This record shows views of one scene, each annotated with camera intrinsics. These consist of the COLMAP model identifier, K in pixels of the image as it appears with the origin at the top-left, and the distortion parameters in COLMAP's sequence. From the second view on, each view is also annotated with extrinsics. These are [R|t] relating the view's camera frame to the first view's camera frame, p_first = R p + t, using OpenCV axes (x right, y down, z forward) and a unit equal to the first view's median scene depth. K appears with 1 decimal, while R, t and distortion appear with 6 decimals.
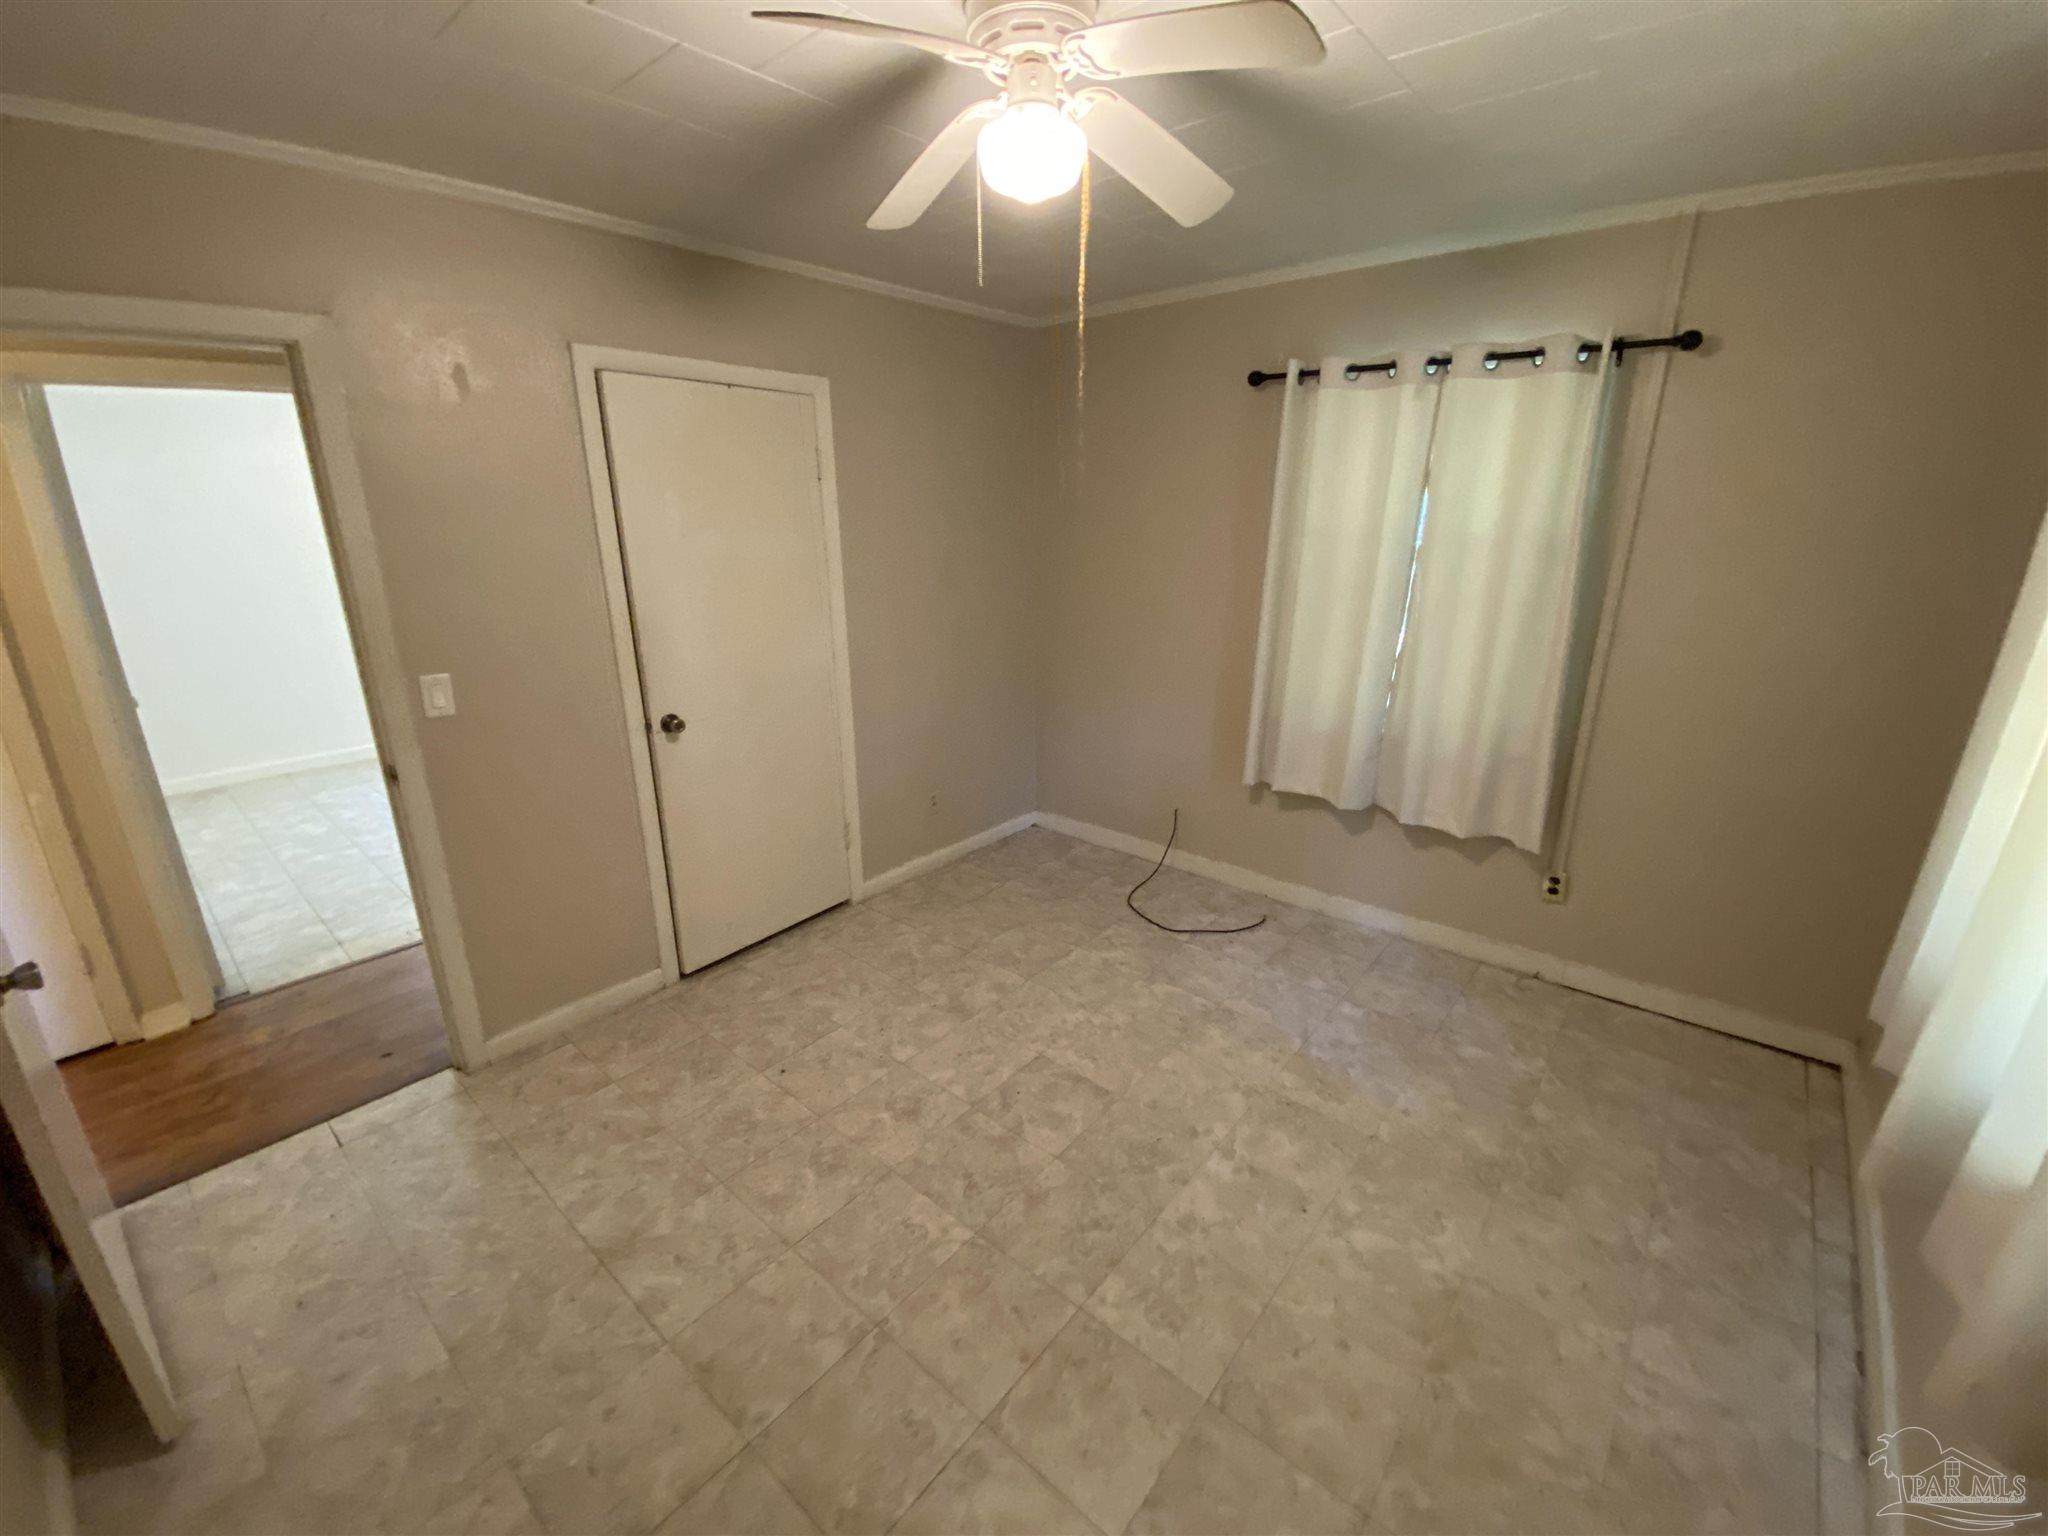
lens RADIAL K [[833.6, 0, 1025.6], [0, 833.6, 758.5], [0, 0, 1]] dist [0.023121, -0.021089]
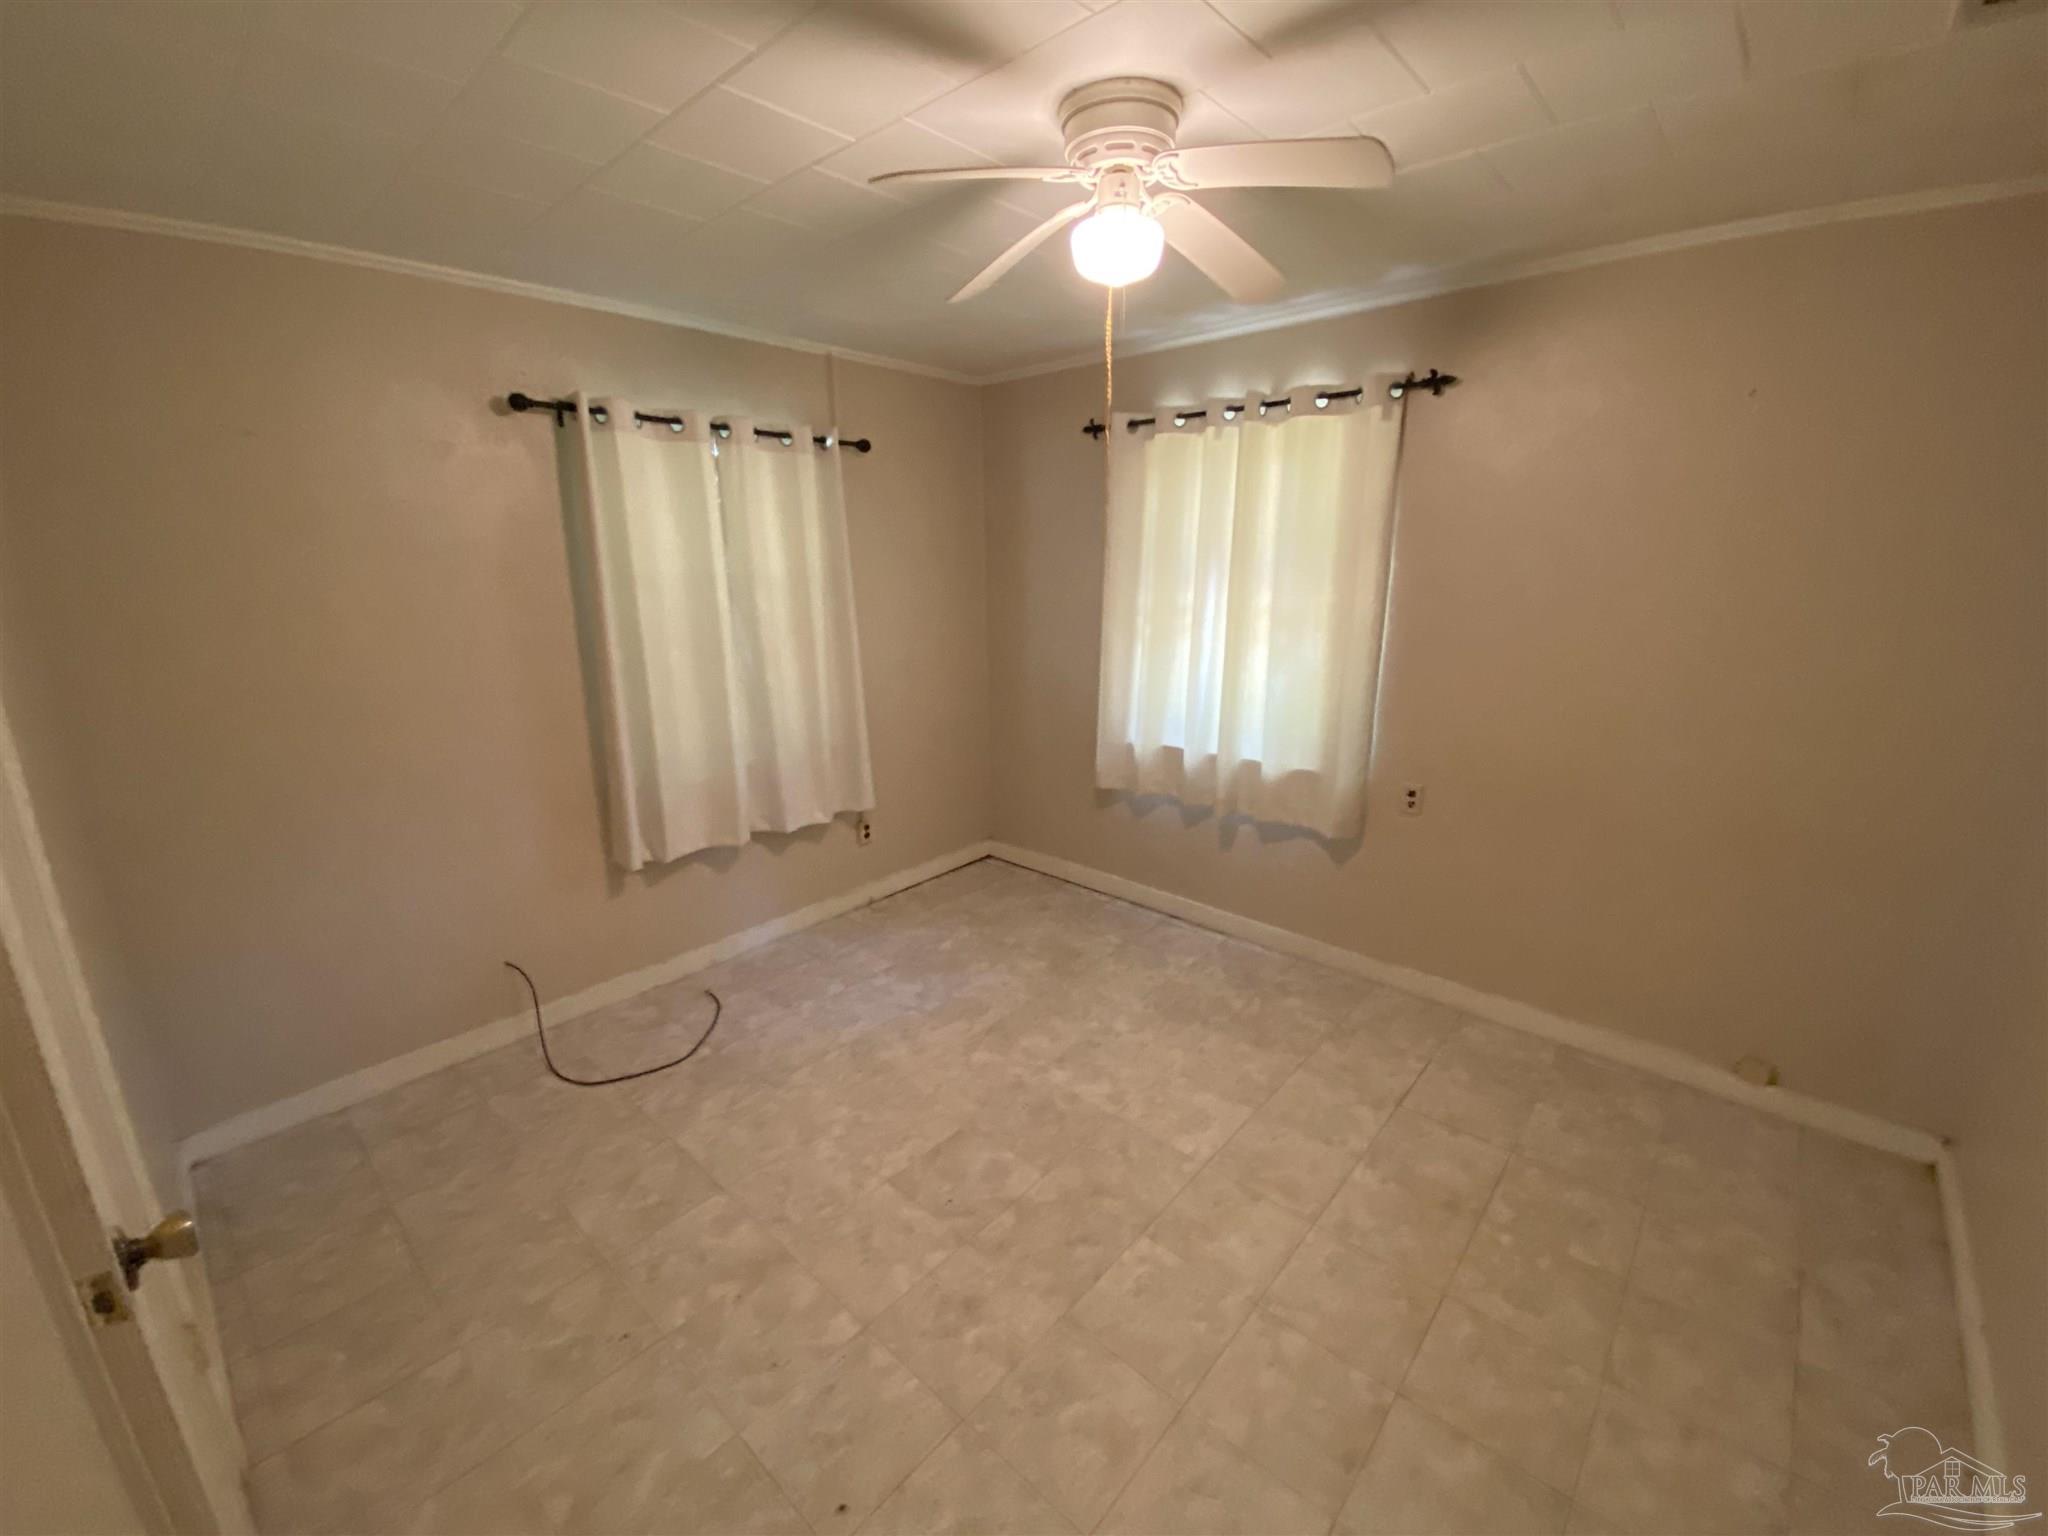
lens RADIAL K [[833.6, 0, 1011.7], [0, 833.6, 765.7], [0, 0, 1]] dist [0.023121, -0.021089]
pose [[0.026706, -0.240290, 0.970334, -0.710071], [0.300176, 0.927811, 0.221499, -0.192158], [-0.953510, 0.285355, 0.096907, 0.673633]]
